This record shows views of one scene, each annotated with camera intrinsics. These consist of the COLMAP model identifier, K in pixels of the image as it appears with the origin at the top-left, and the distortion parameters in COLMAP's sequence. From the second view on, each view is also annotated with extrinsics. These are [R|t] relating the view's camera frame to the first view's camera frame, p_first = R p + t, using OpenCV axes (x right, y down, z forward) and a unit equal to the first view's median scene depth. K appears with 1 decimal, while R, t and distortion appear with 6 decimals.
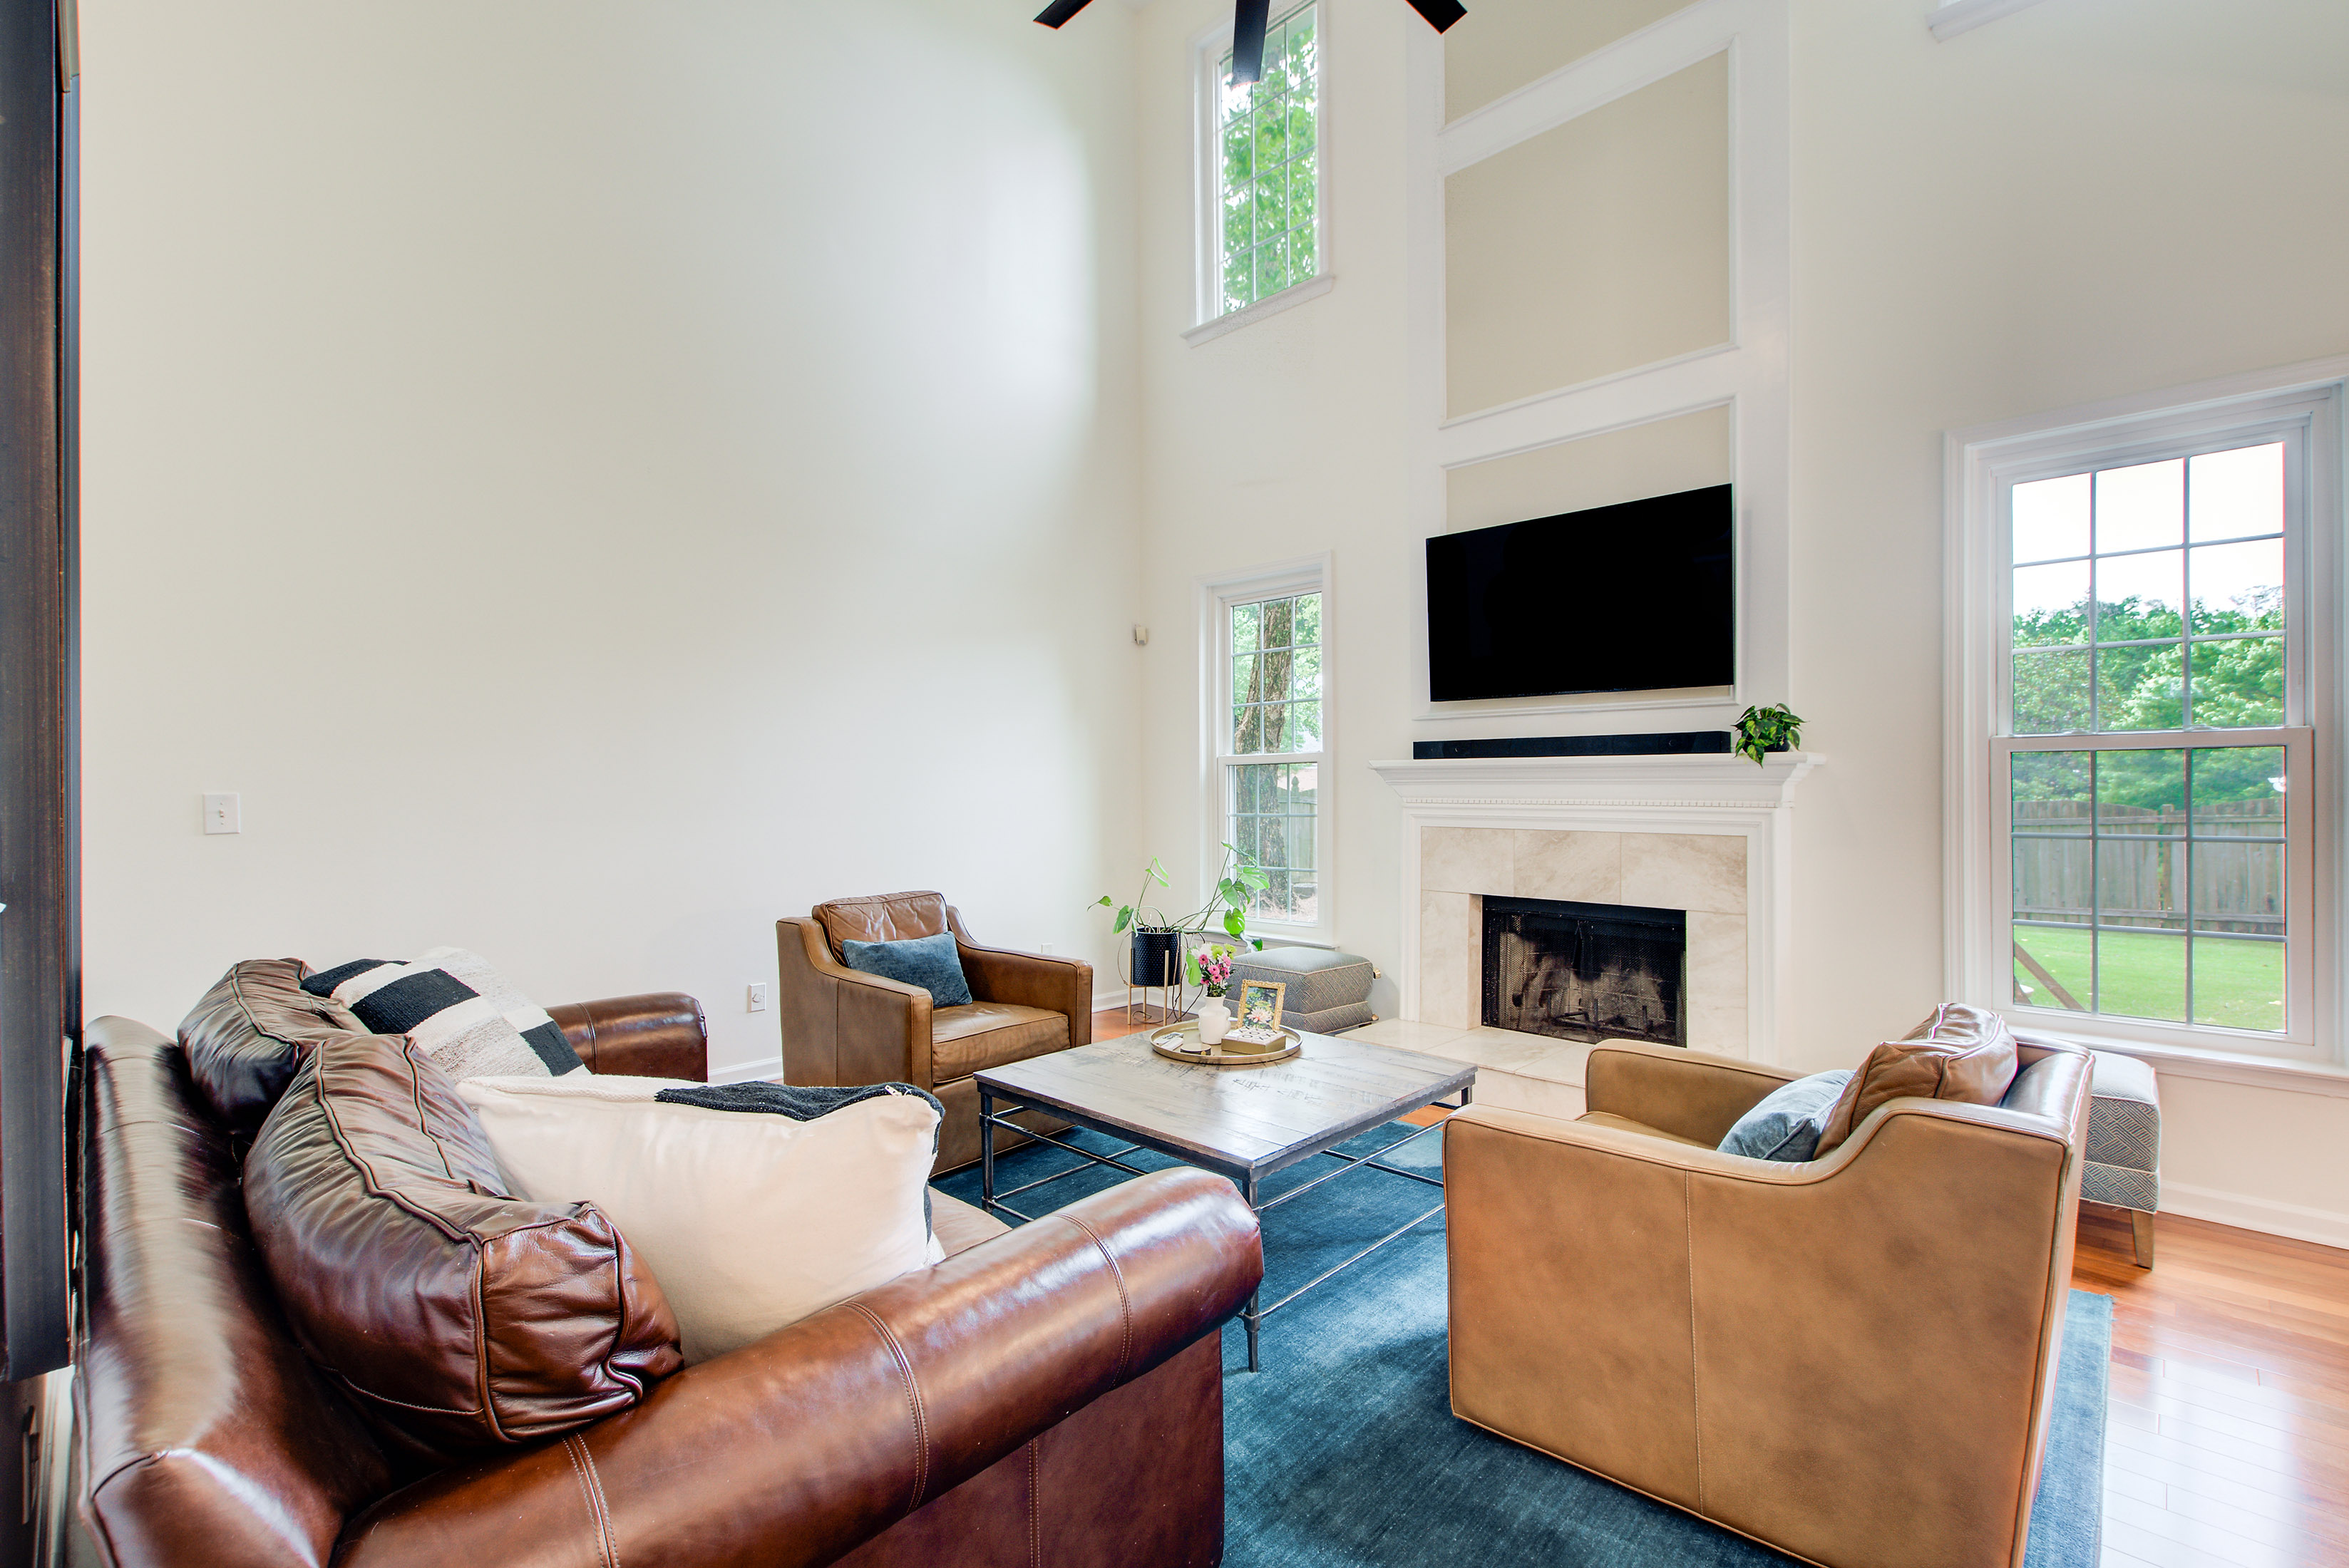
lens RADIAL K [[1040.4, 0, 1189.7], [0, 1040.4, 779.3], [0, 0, 1]] dist [-0.000205, -0.000159]
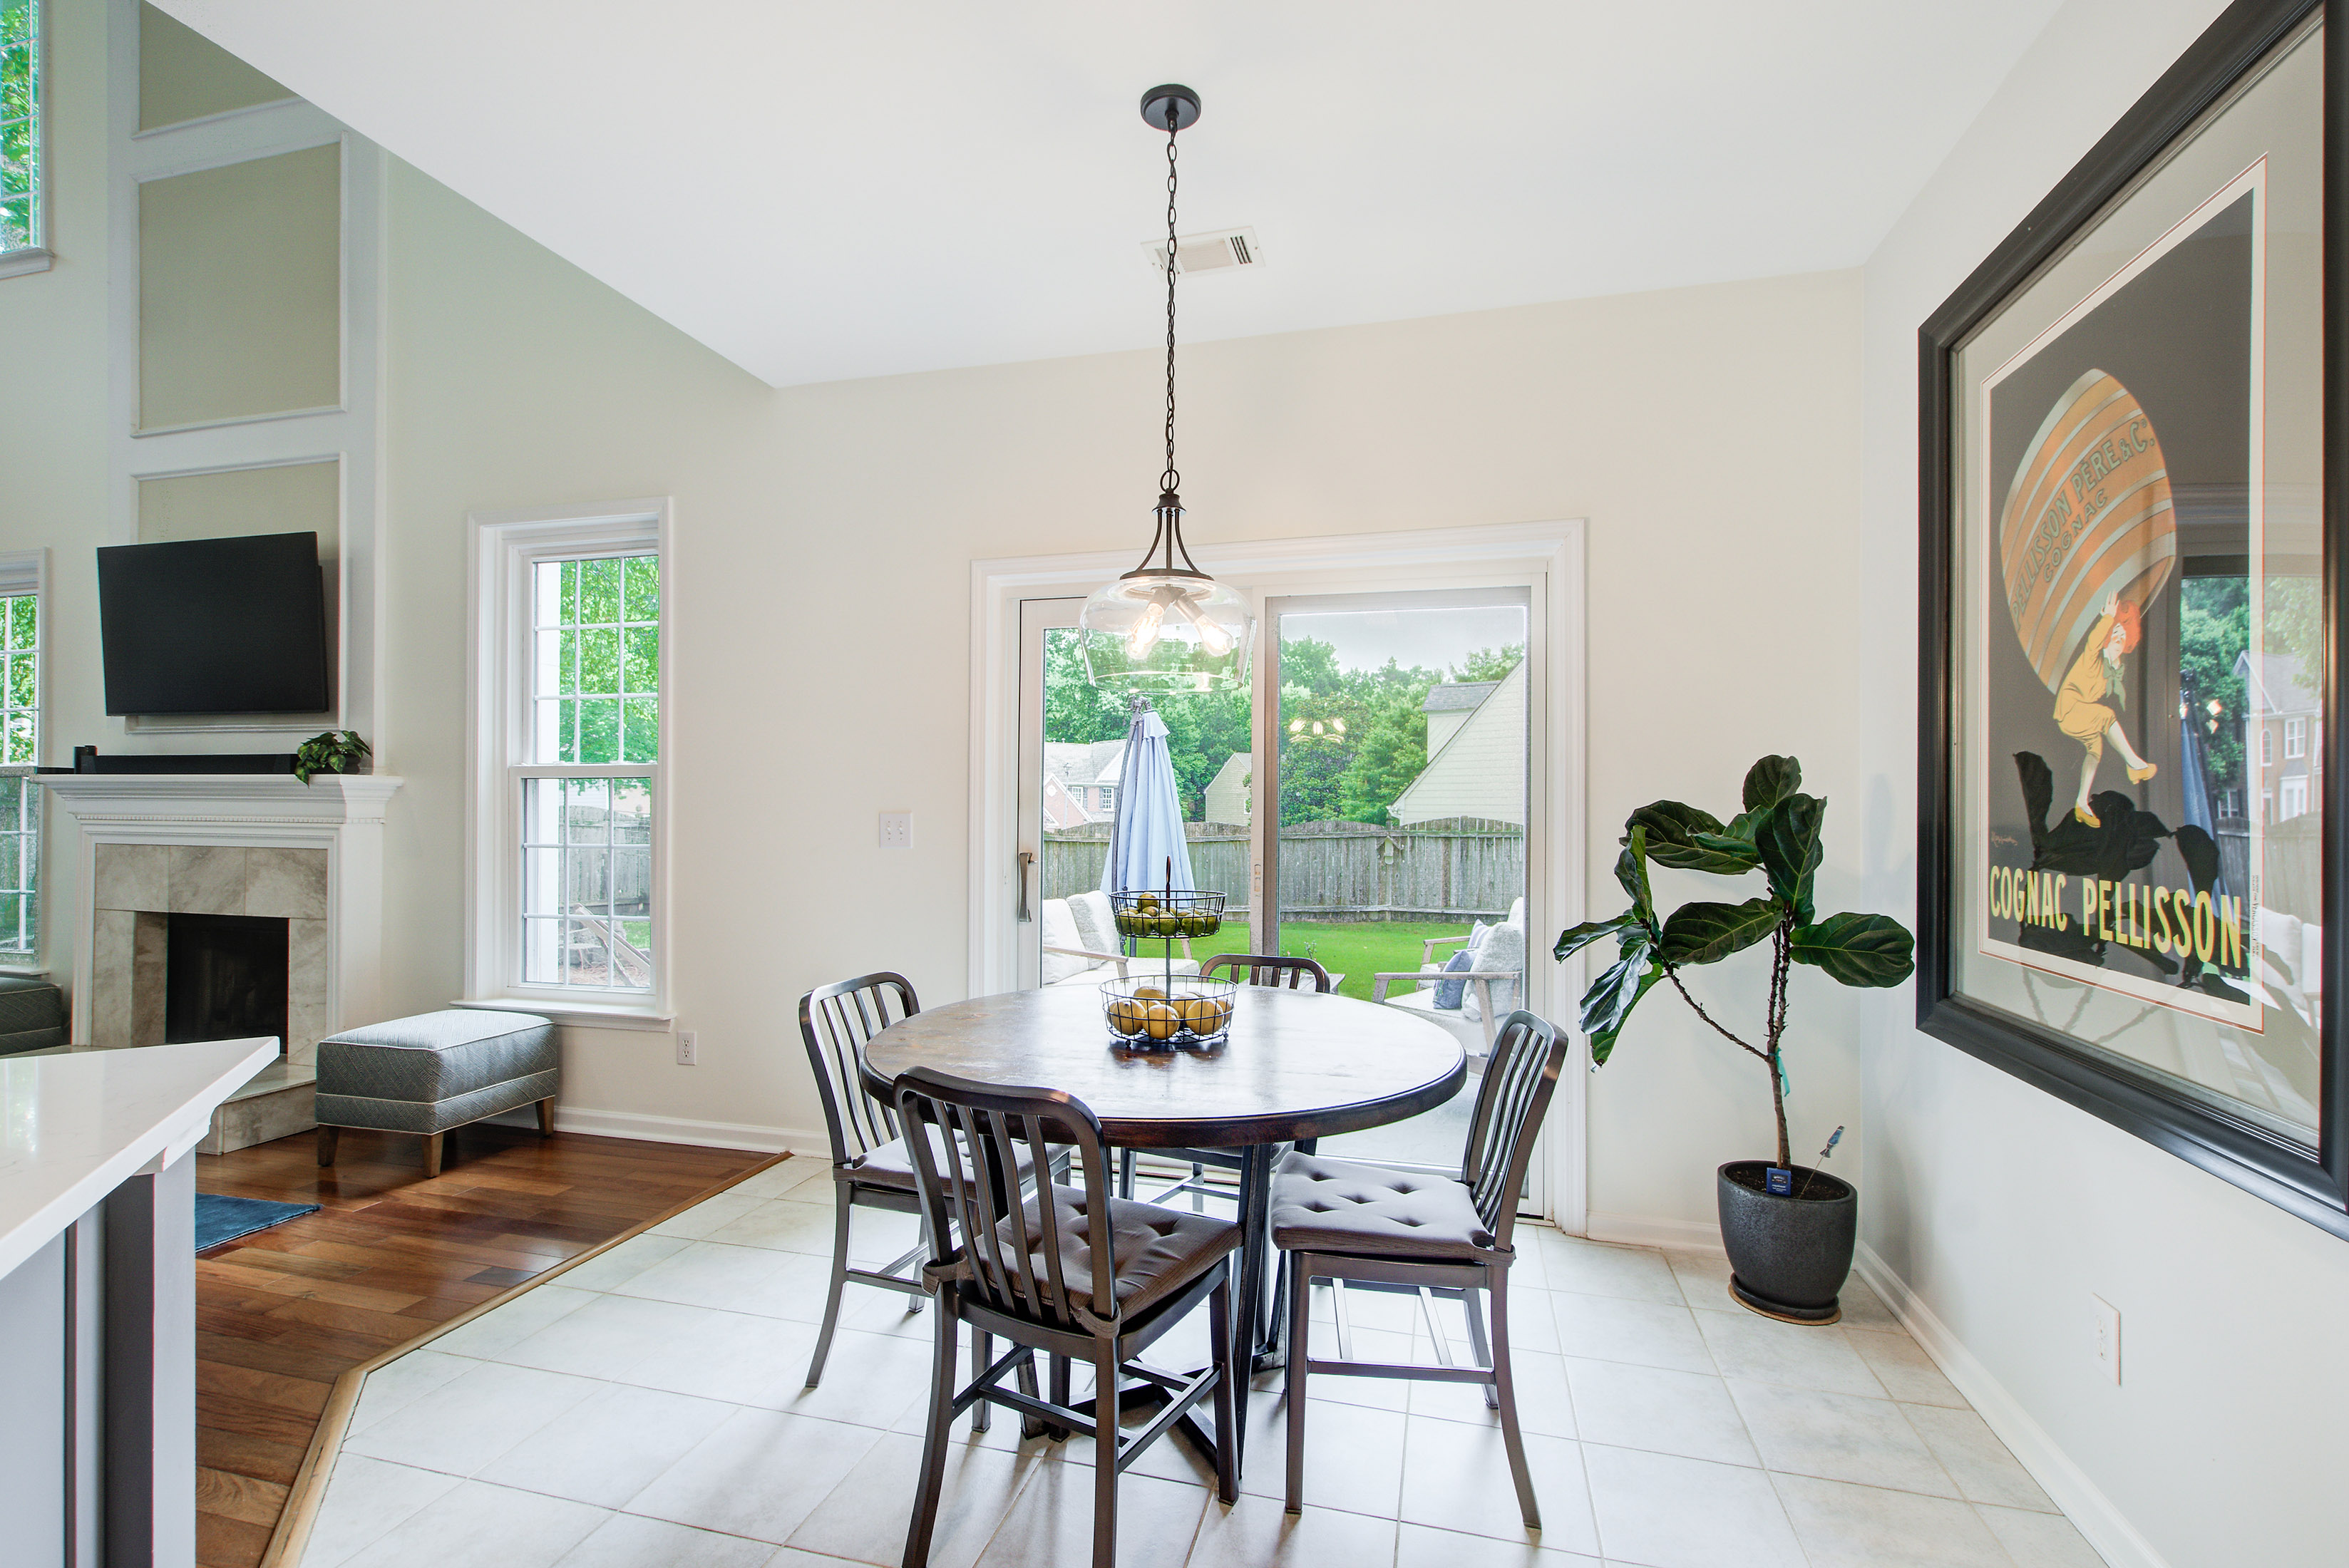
lens RADIAL K [[1034.9, 0, 1188.3], [0, 1034.9, 801.0], [0, 0, 1]] dist [0.002253, -0.000367]
pose [[0.876558, 0.012732, 0.481128, 0.659389], [-0.013016, 0.999912, -0.002748, -0.004971], [-0.481121, -0.003853, 0.876646, -0.344325]]
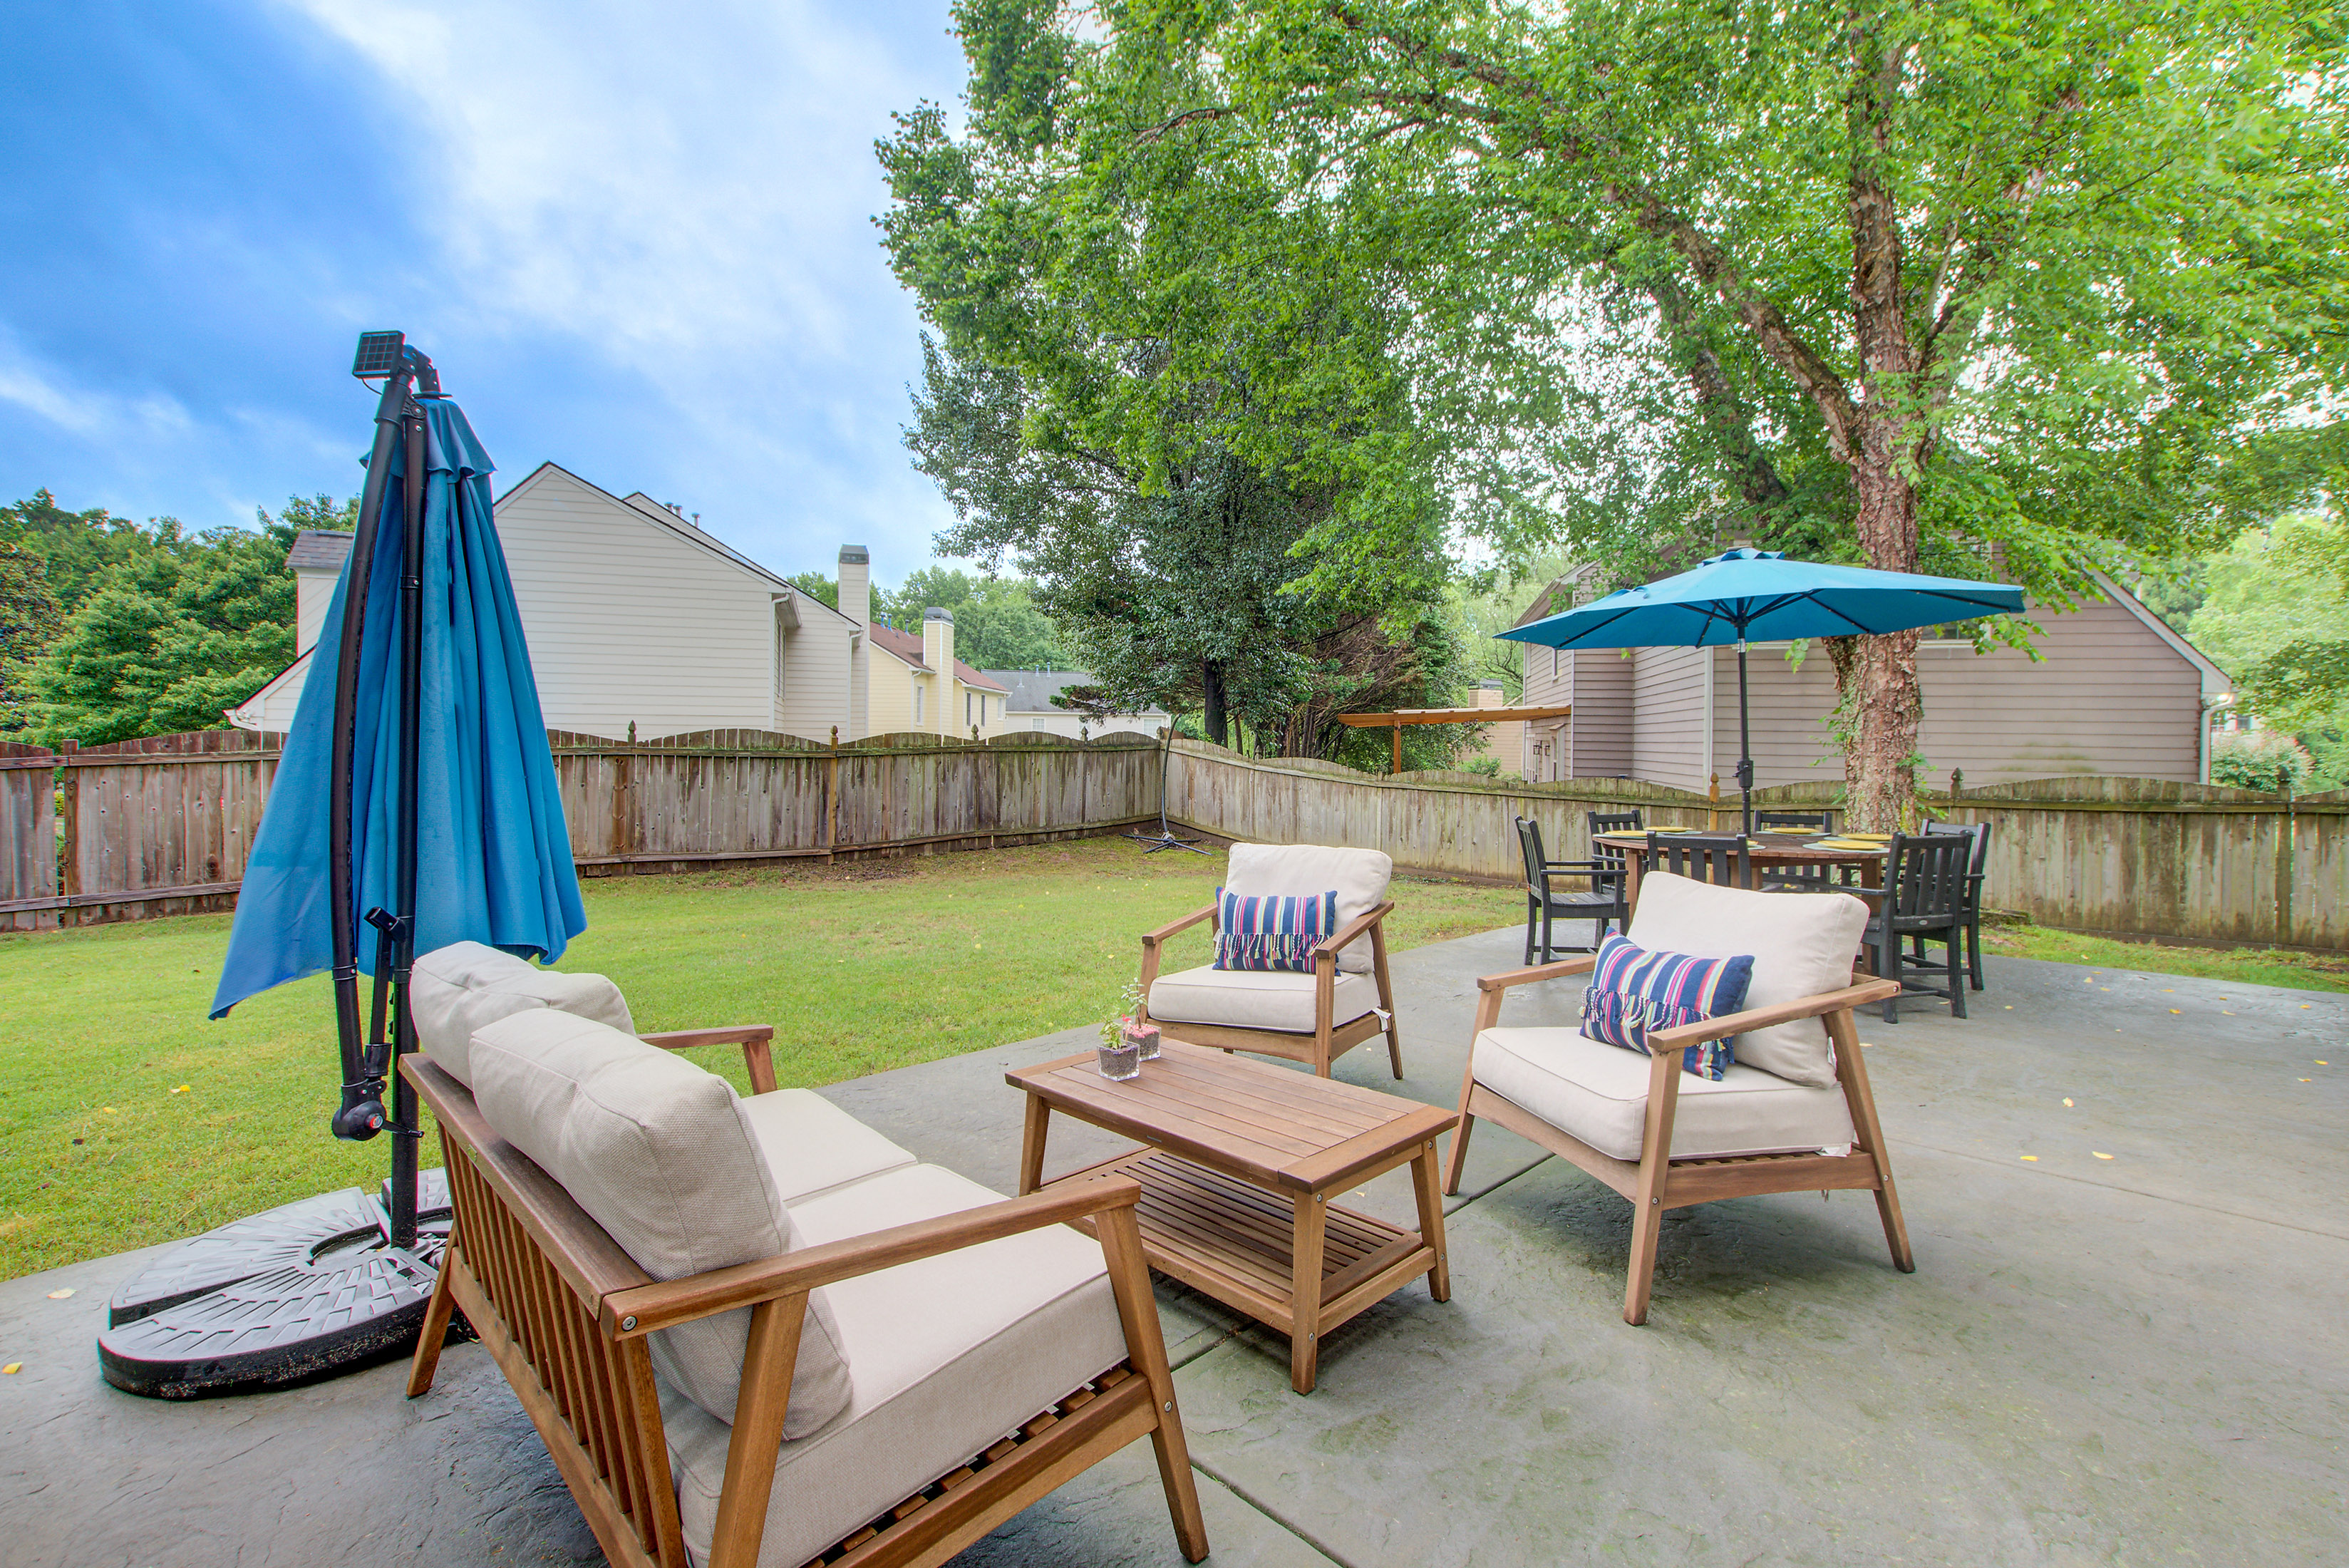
lens RADIAL K [[1072.8, 0, 1187.7], [0, 1072.8, 753.9], [0, 0, 1]] dist [0.001101, 0.000054]
pose [[0.044497, -0.013760, 0.998915, 0.847854], [-0.016279, 0.999762, 0.014497, 0.037437], [-0.998877, -0.016906, 0.044262, 0.750471]]
